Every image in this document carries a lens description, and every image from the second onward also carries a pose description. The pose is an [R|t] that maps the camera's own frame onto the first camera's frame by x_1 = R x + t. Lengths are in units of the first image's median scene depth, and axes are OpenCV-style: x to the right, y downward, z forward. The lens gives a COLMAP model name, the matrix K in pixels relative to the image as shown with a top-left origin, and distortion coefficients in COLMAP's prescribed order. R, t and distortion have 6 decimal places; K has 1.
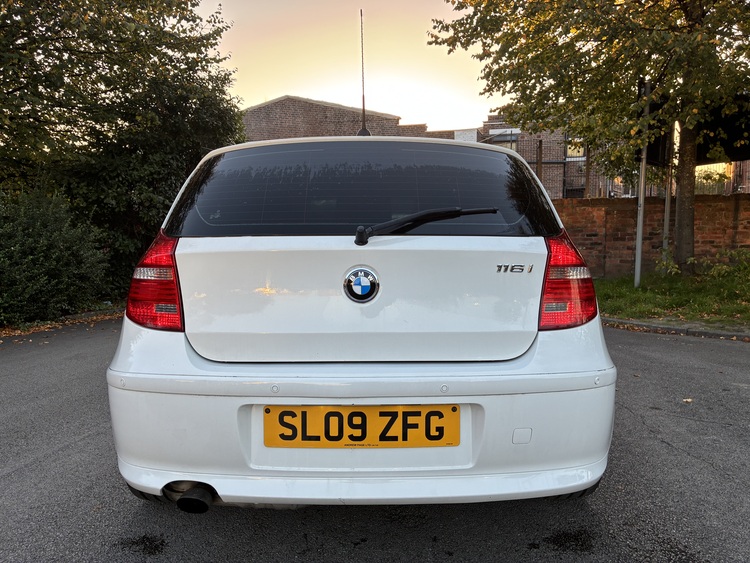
lens RADIAL K [[561.2, 0, 375.0], [0, 561.2, 281.5], [0, 0, 1]] dist [0.091846, -0.120247]
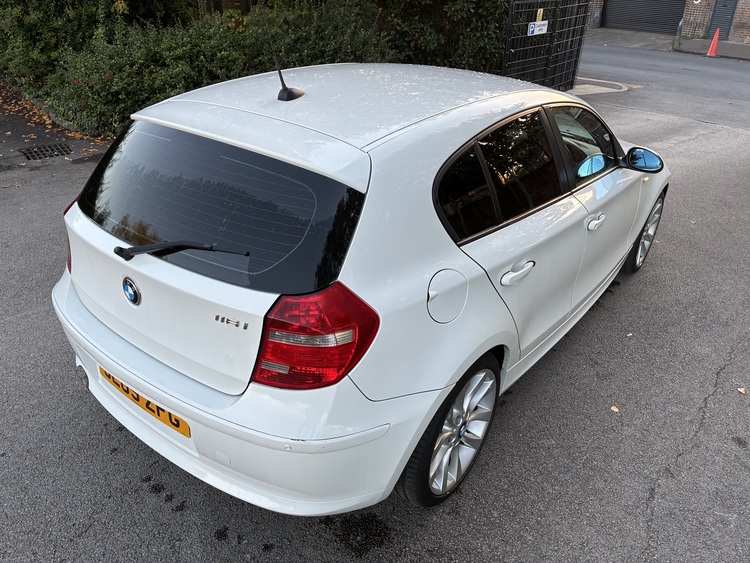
lens RADIAL K [[561.2, 0, 375.0], [0, 561.2, 281.5], [0, 0, 1]] dist [0.091846, -0.120247]
pose [[0.791299, 0.315762, -0.523584, 0.955000], [-0.093595, 0.908791, 0.406620, -0.521573], [0.604223, -0.272753, 0.748679, 0.416496]]
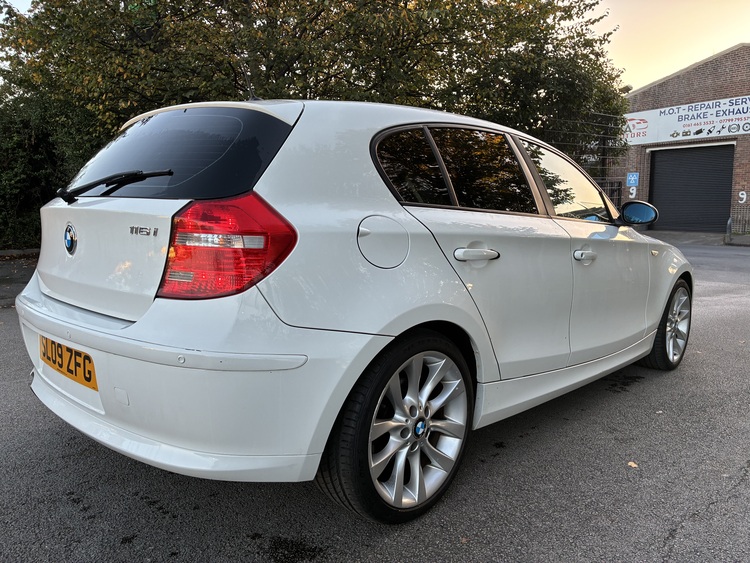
lens RADIAL K [[561.2, 0, 375.0], [0, 561.2, 281.5], [0, 0, 1]] dist [0.091846, -0.120247]
pose [[0.722352, 0.103277, -0.683770, 1.223408], [-0.072787, 0.994648, 0.073337, -0.037614], [0.687684, -0.003206, 0.726003, 0.555749]]
